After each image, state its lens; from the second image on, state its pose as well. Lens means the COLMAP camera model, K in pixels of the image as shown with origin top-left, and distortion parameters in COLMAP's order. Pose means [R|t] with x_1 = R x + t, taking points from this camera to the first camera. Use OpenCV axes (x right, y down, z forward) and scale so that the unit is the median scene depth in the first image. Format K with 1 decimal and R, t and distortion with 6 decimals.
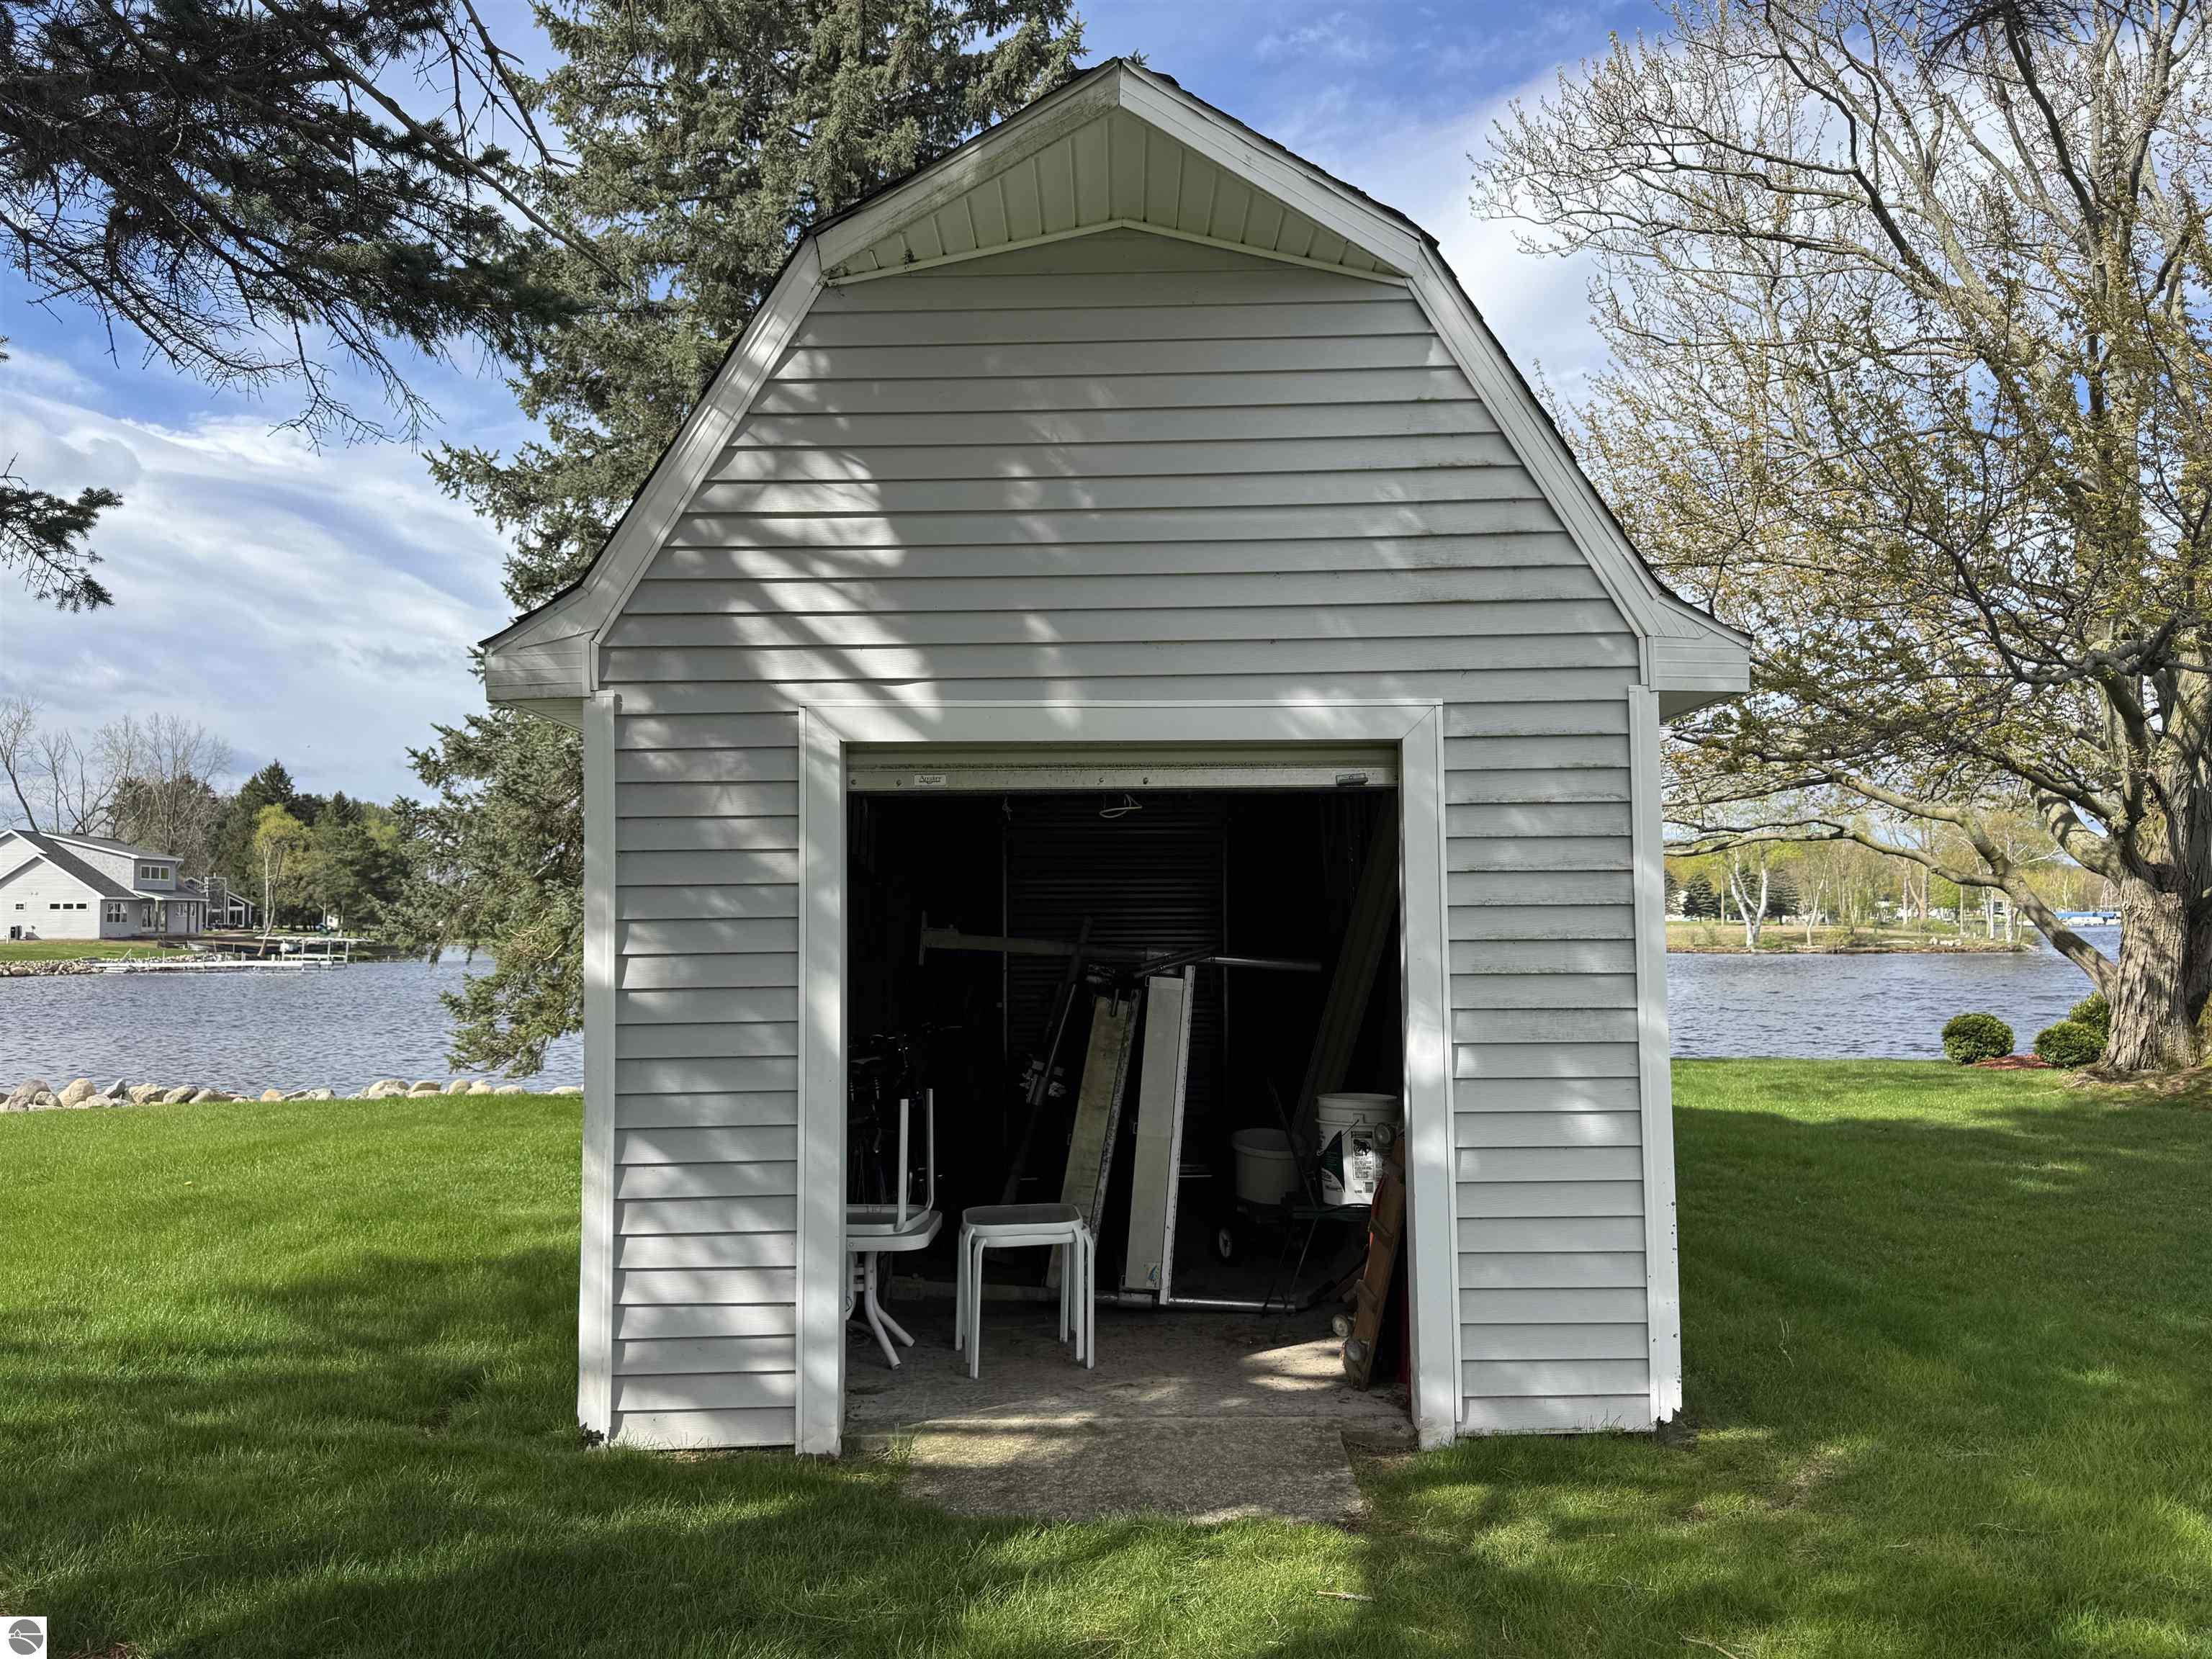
lens RADIAL K [[1609.5, 0, 1111.4], [0, 1609.5, 827.2], [0, 0, 1]] dist [0.003037, 0.000299]
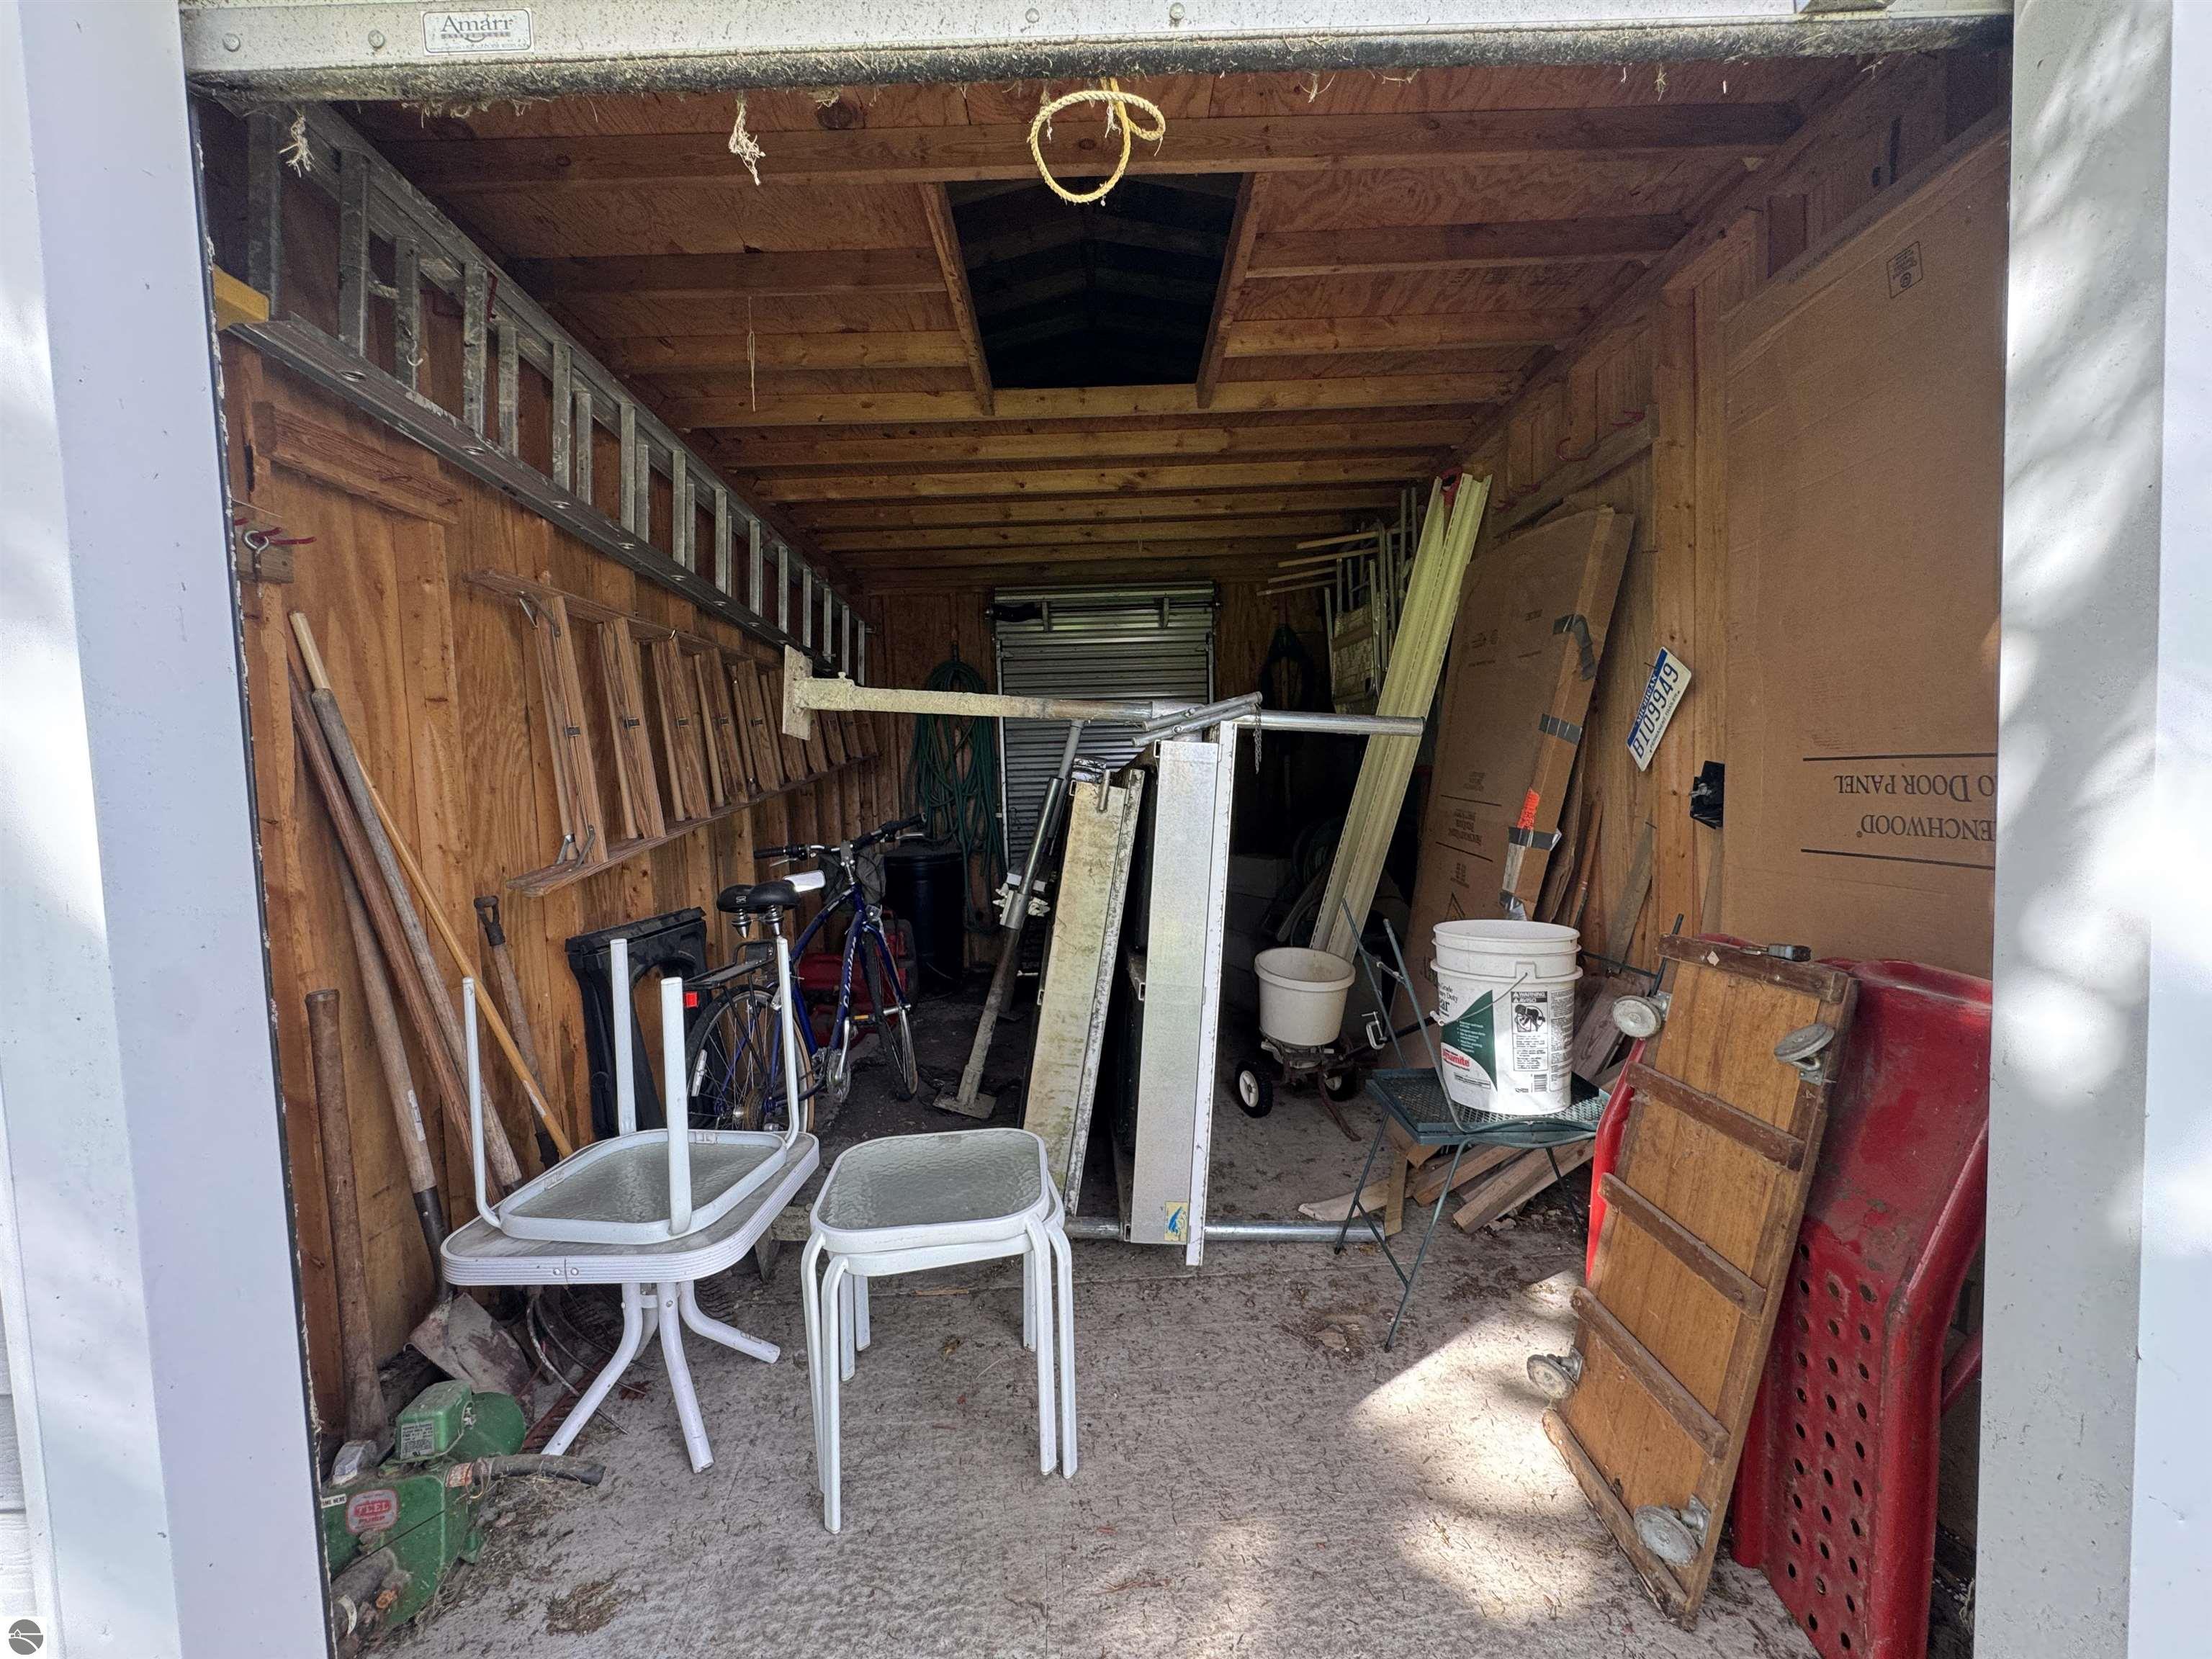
lens RADIAL K [[886.6, 0, 1103.0], [0, 886.6, 830.7], [0, 0, 1]] dist [-0.003154, -0.000198]
pose [[0.999669, -0.024467, -0.007901, 0.004289], [0.025214, 0.993048, 0.114982, 0.089701], [0.005033, -0.115143, 0.993336, 0.681279]]
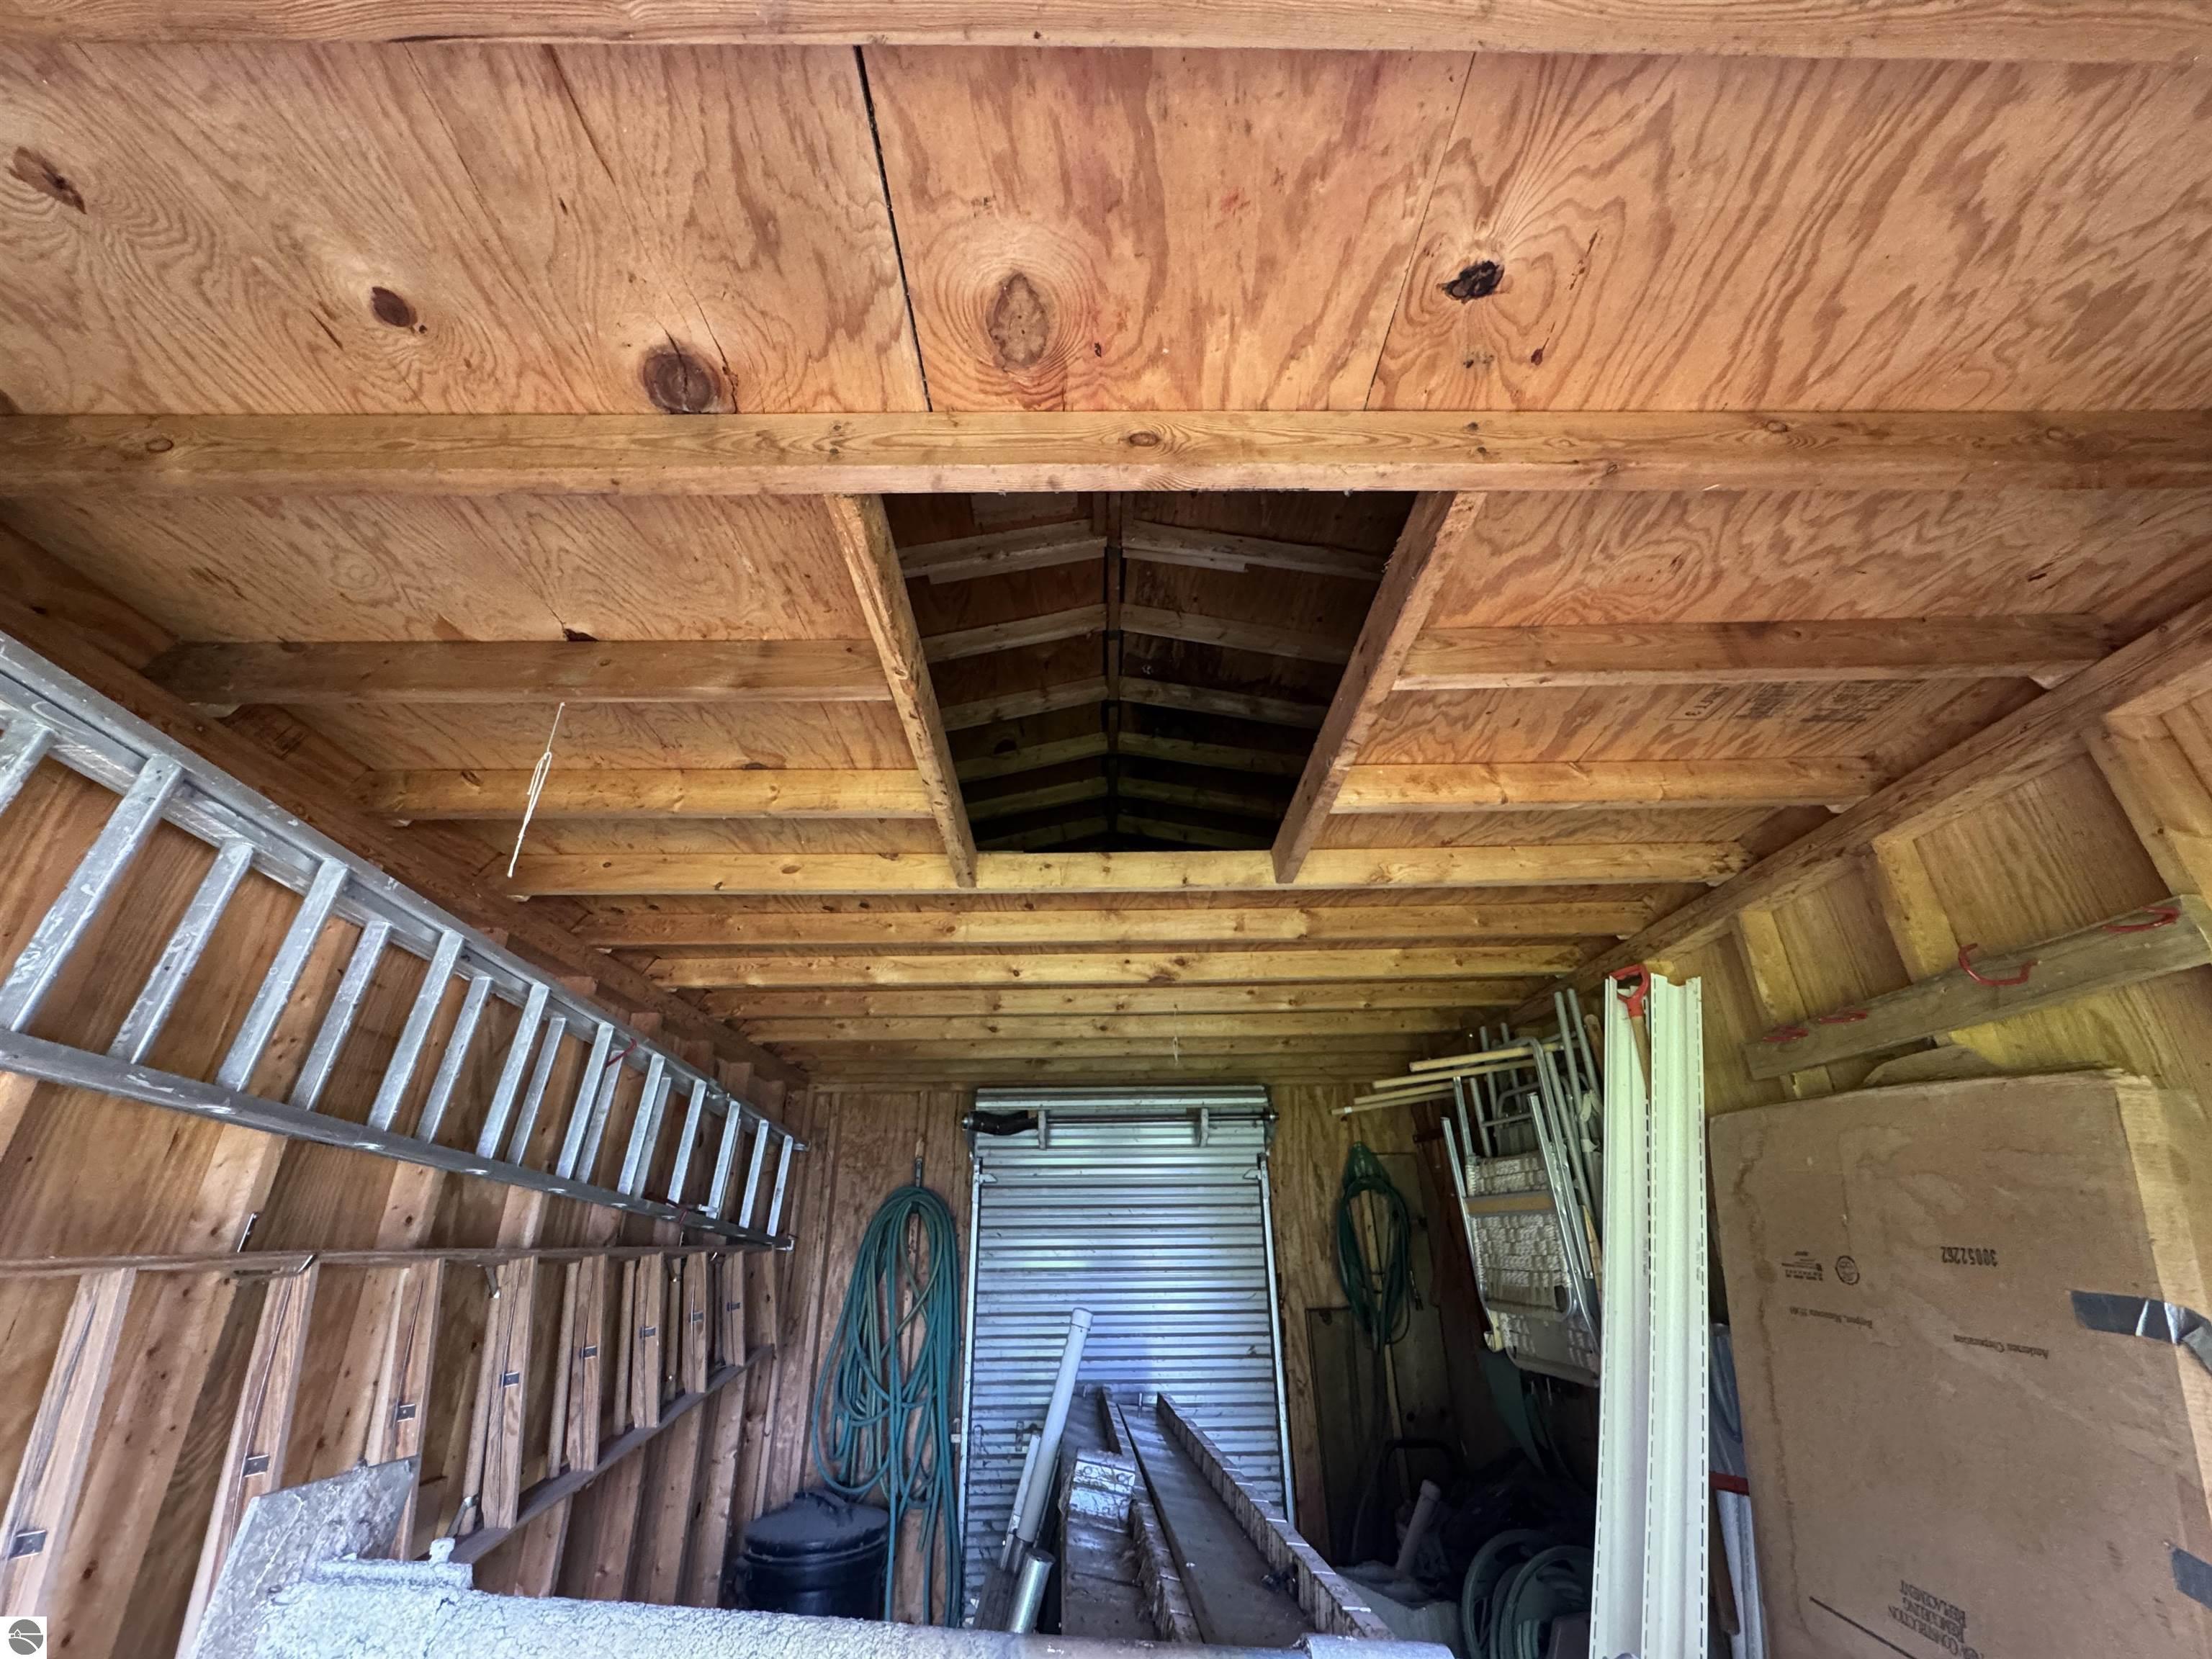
lens RADIAL K [[886.6, 0, 1105.3], [0, 886.6, 829.8], [0, 0, 1]] dist [-0.003154, -0.000198]
pose [[0.999971, -0.007613, -0.000872, 0.000786], [0.006742, 0.928137, -0.372177, 0.063623], [0.003643, 0.372160, 0.928161, 0.755414]]
